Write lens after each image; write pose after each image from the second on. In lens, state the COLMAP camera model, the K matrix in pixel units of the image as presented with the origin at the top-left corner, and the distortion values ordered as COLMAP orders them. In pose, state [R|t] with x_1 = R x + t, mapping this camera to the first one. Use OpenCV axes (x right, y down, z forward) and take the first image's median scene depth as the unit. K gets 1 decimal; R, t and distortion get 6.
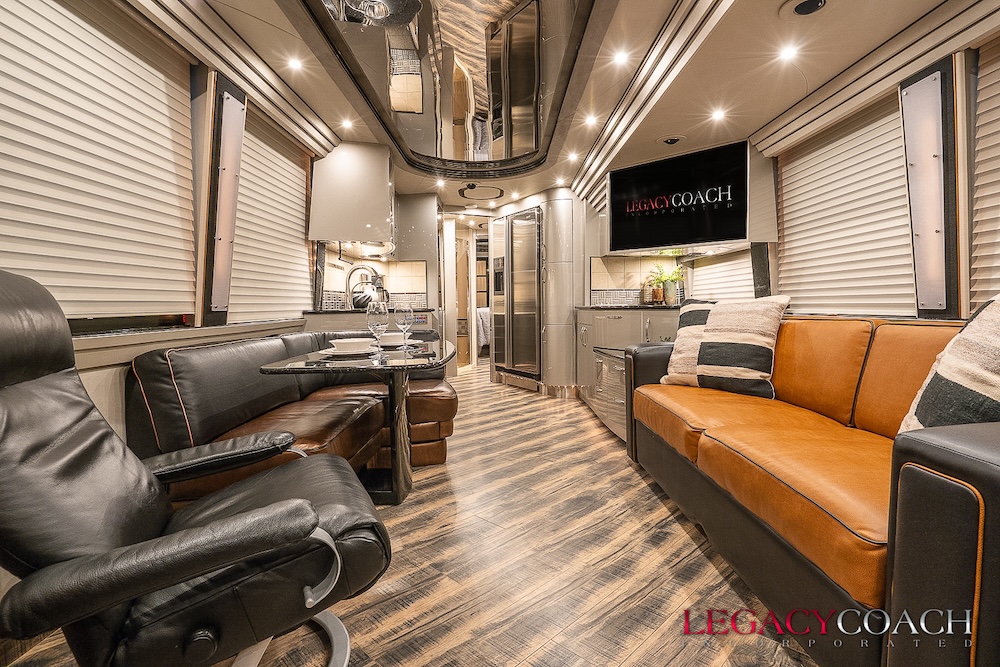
lens RADIAL K [[482.6, 0, 517.4], [0, 482.6, 349.9], [0, 0, 1]] dist [-0.035338, 0.006784]
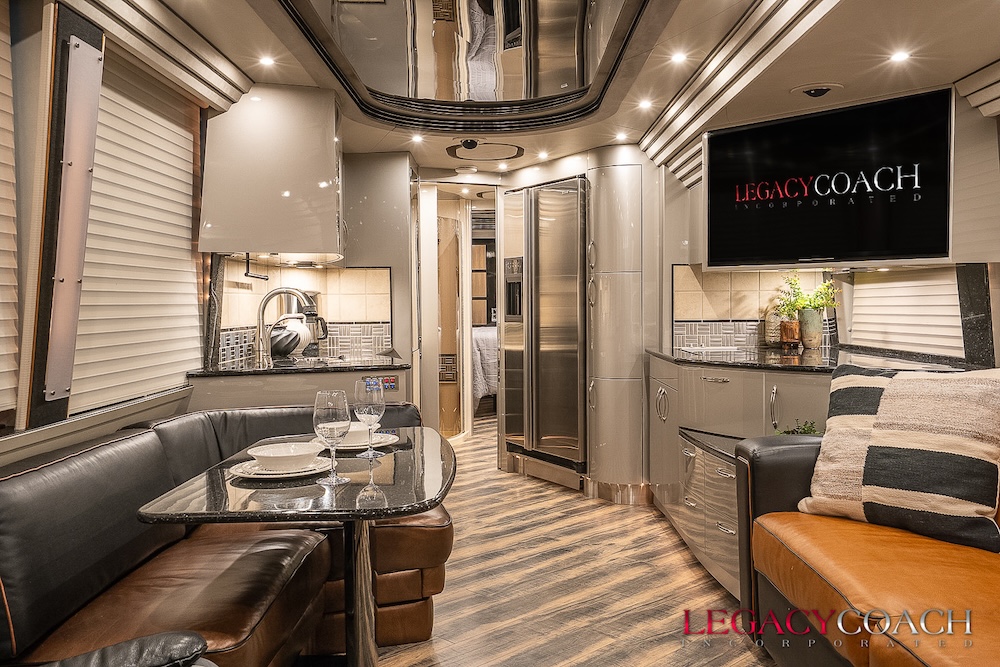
lens RADIAL K [[852.3, 0, 526.2], [0, 852.3, 351.8], [0, 0, 1]] dist [0.089822, -0.044279]
pose [[0.999937, 0.002829, -0.010823, -0.024695], [-0.003219, 0.999340, -0.036175, -0.082930], [0.010713, 0.036208, 0.999287, -0.063557]]
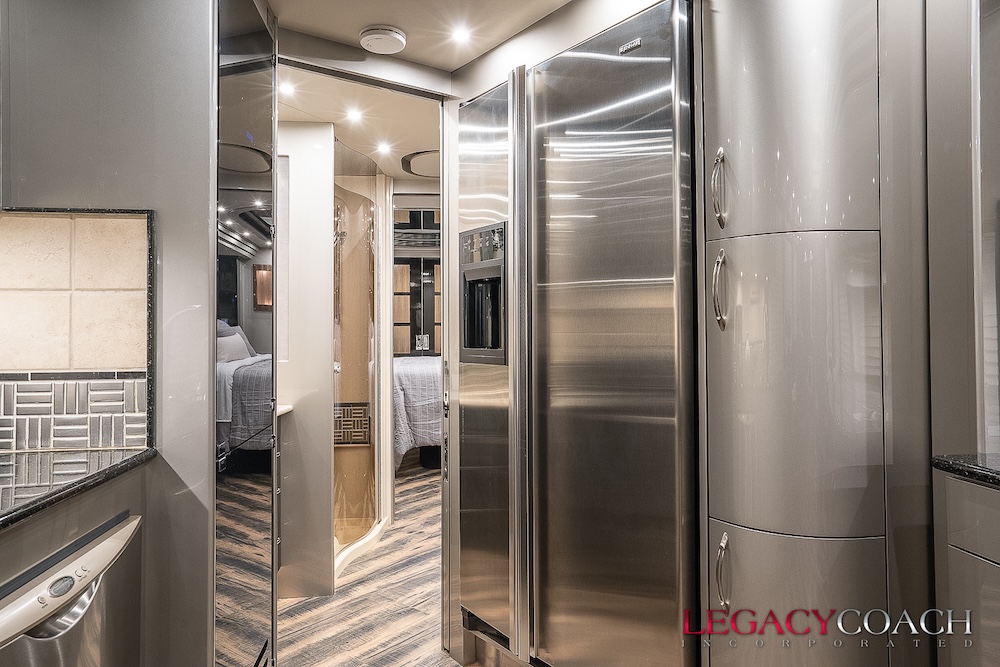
lens RADIAL K [[616.3, 0, 507.0], [0, 616.3, 341.1], [0, 0, 1]] dist [-0.016256, 0.013059]
pose [[0.994281, 0.005729, 0.106637, -0.129414], [0.002687, 0.996902, -0.078611, -0.205959], [-0.106757, 0.078448, 0.991186, 1.364457]]
